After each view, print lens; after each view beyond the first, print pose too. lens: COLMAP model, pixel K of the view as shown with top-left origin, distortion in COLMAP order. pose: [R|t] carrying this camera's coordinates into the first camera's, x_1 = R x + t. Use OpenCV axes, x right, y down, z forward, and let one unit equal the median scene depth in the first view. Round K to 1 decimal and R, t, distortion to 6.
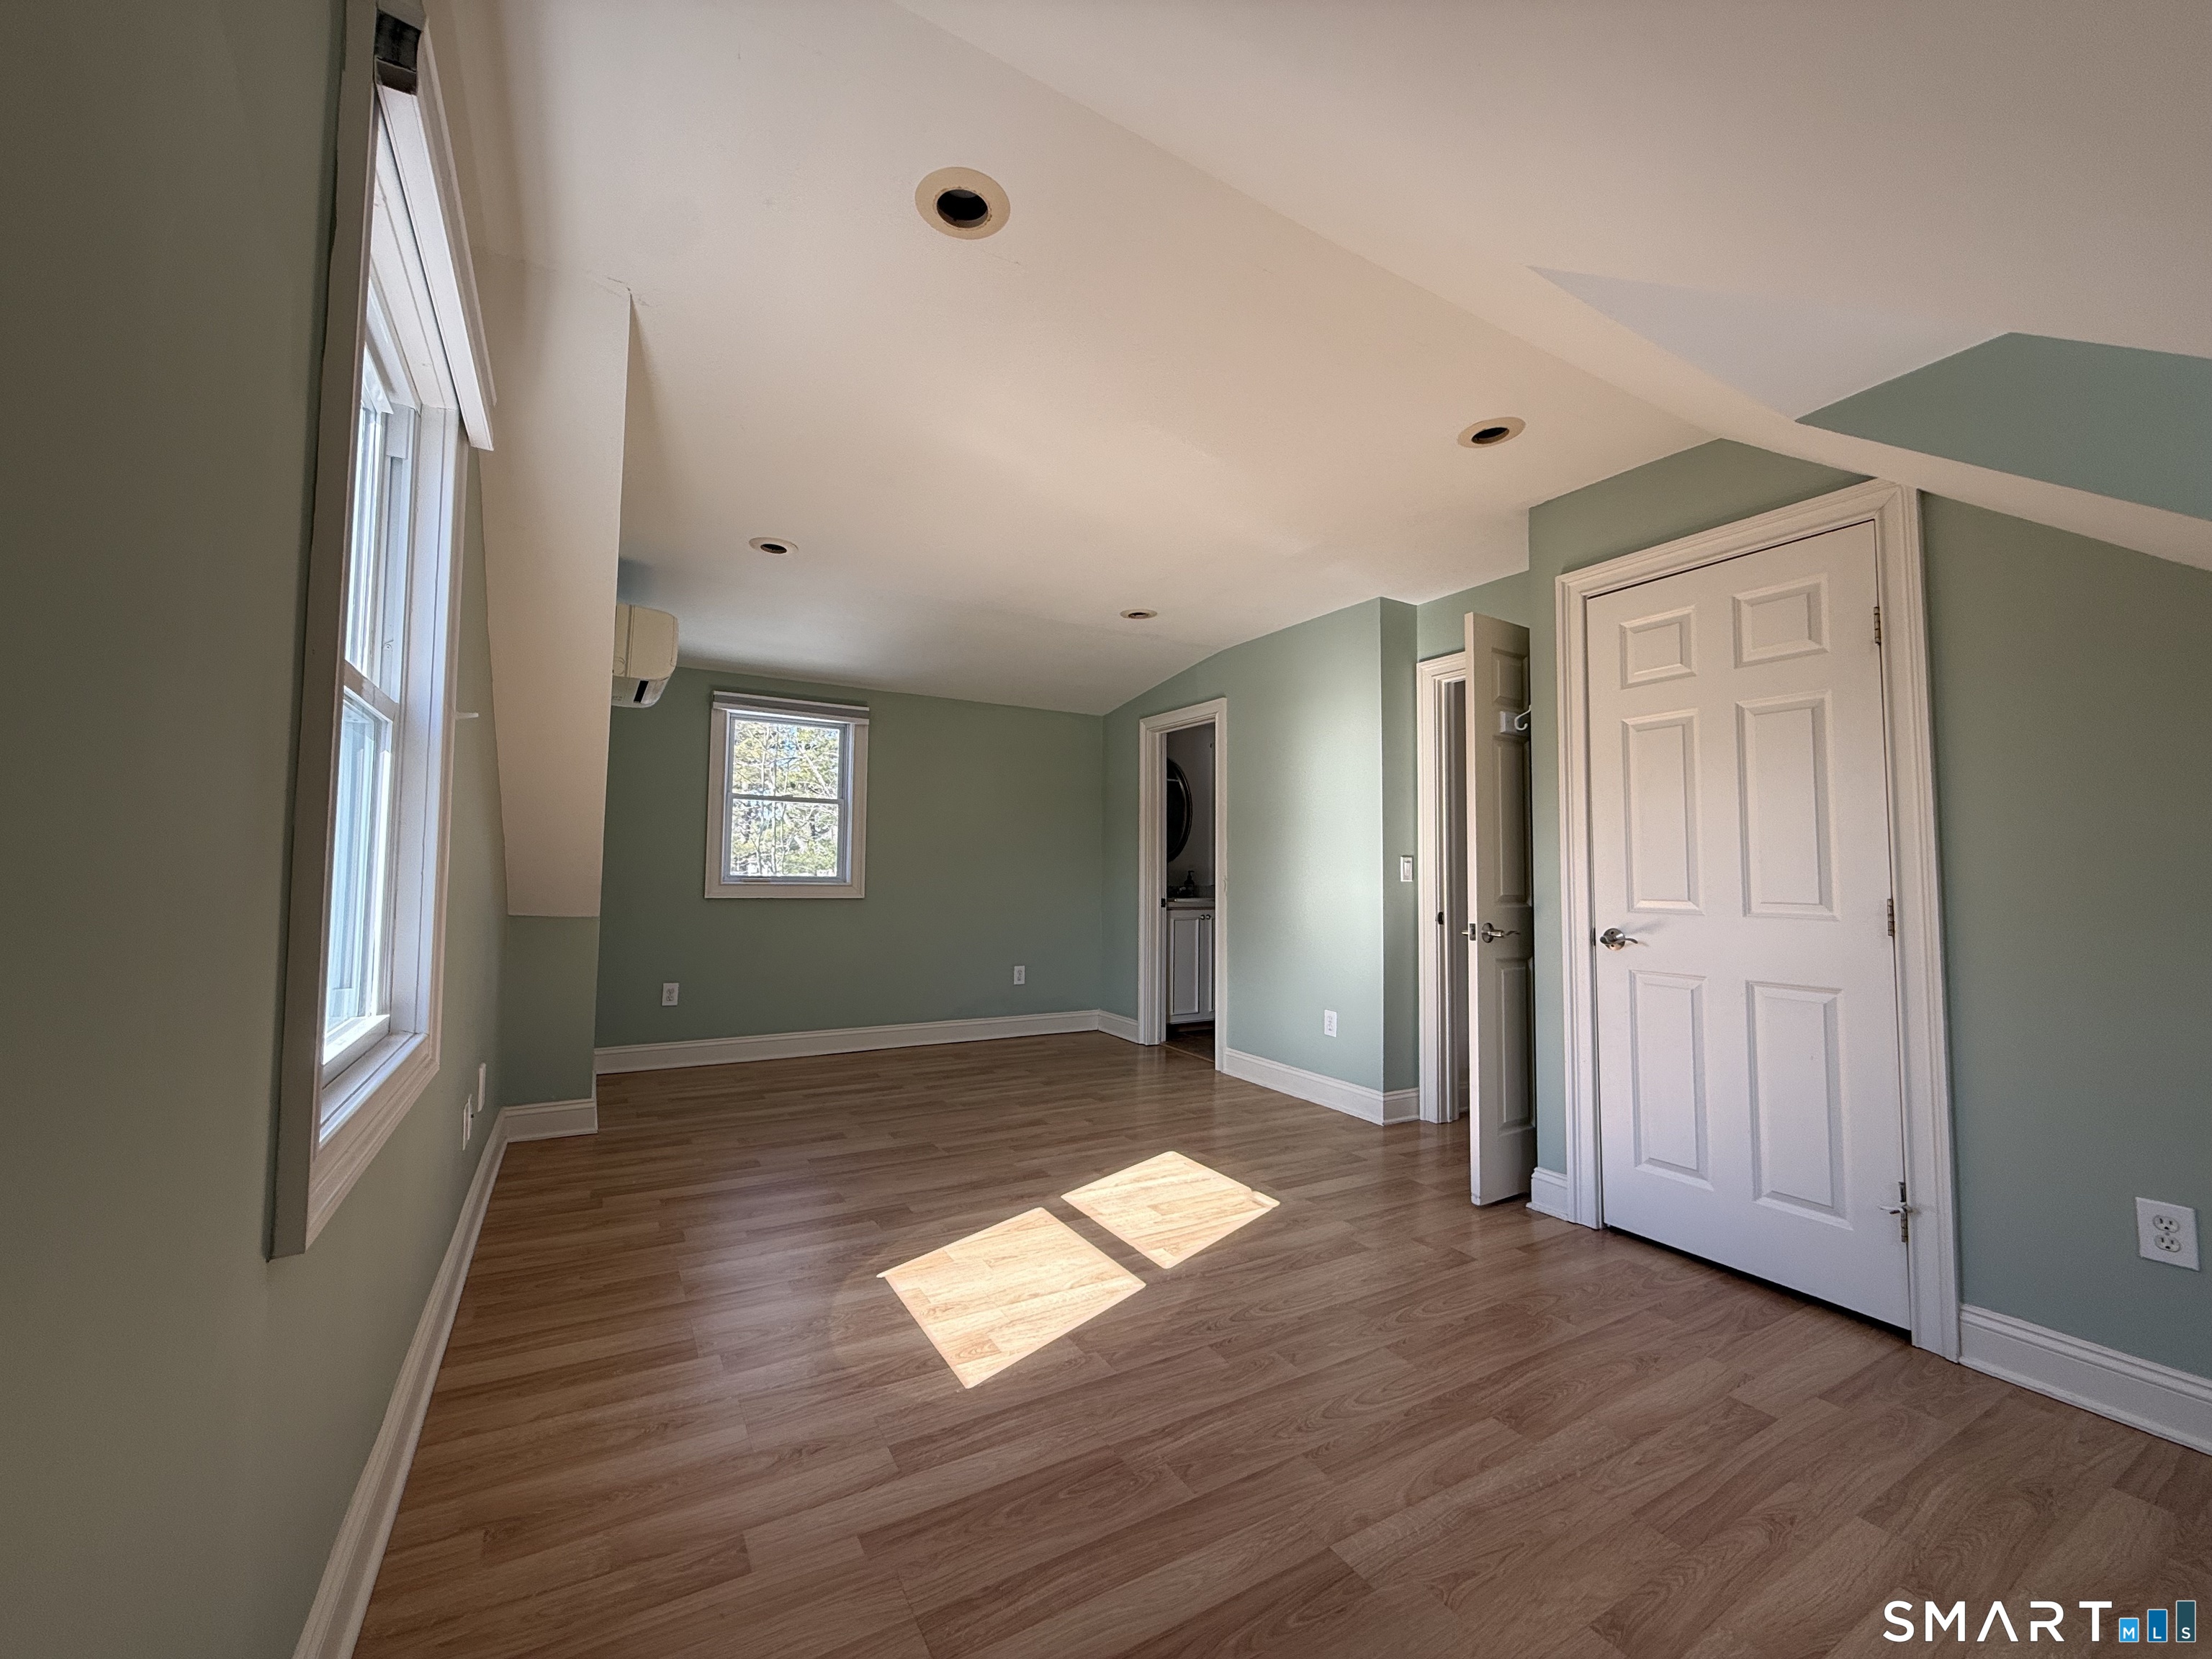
lens RADIAL K [[887.1, 0, 1092.4], [0, 887.1, 822.5], [0, 0, 1]] dist [-0.000419, -0.000044]
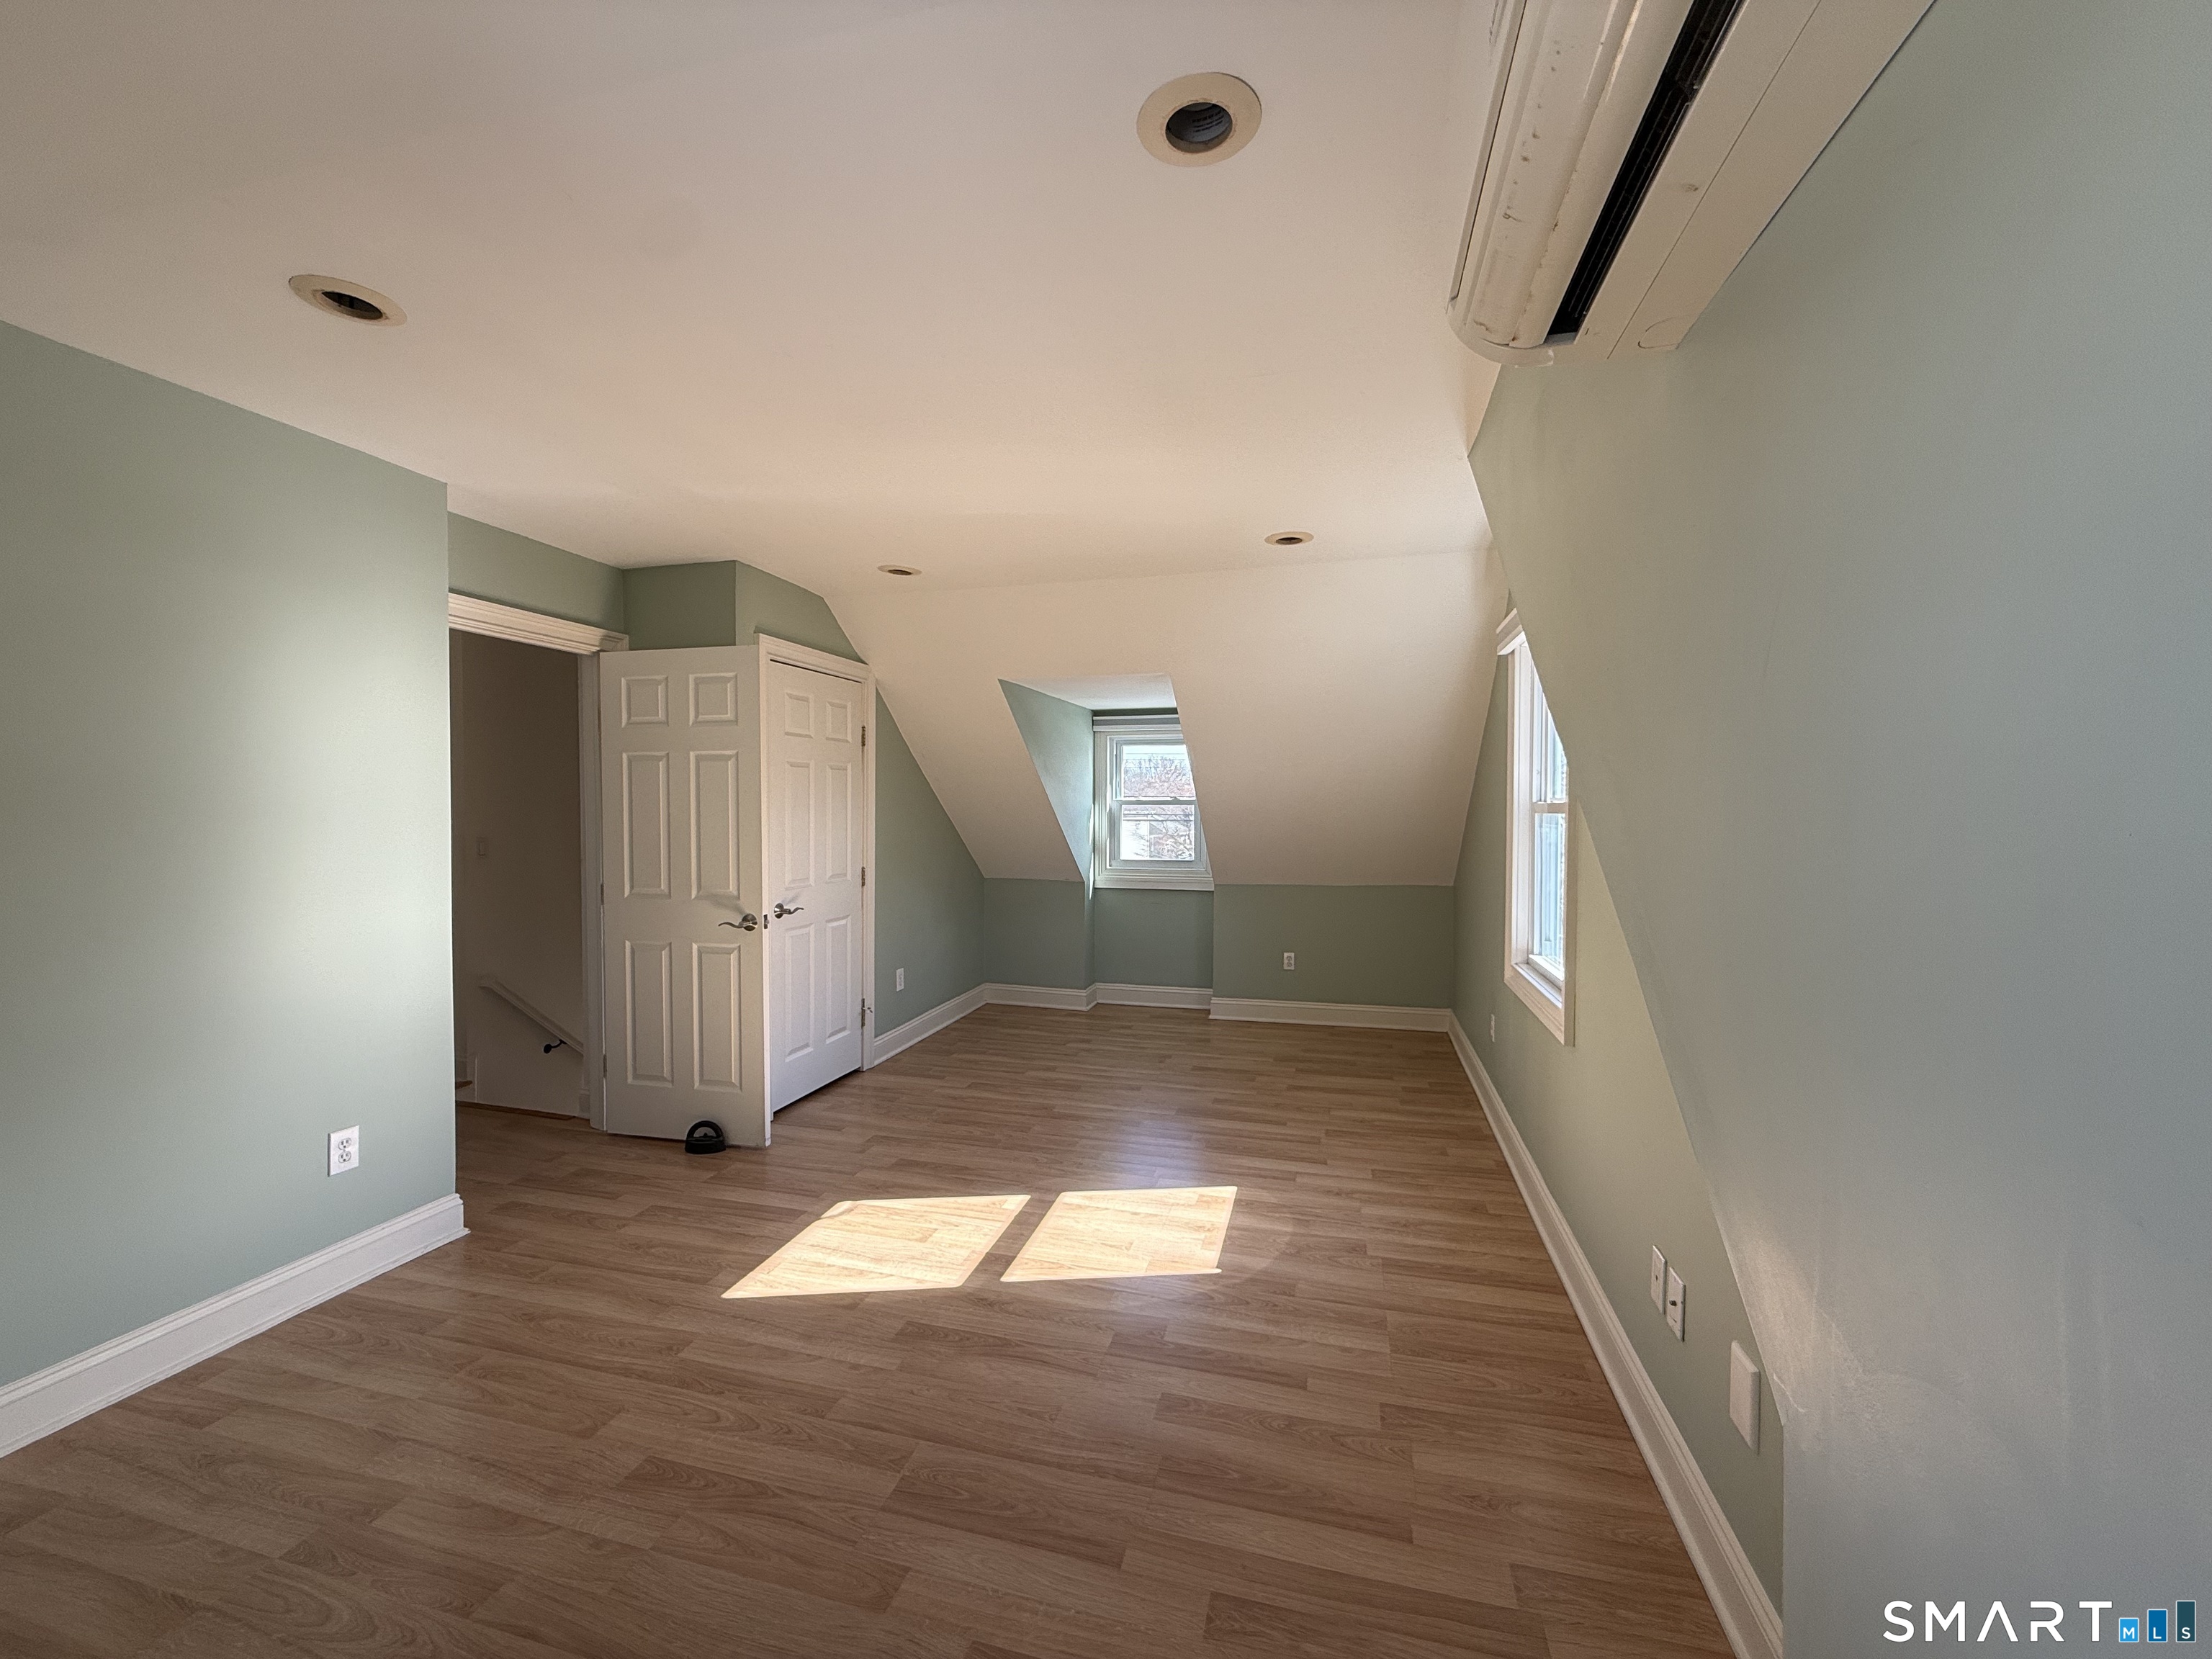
lens RADIAL K [[887.1, 0, 1092.4], [0, 887.1, 822.5], [0, 0, 1]] dist [-0.000419, -0.000044]
pose [[-0.705332, -0.025530, 0.708418, -0.905722], [-0.051914, 0.998528, -0.015704, -0.019021], [-0.706974, -0.047854, -0.705619, 1.938056]]
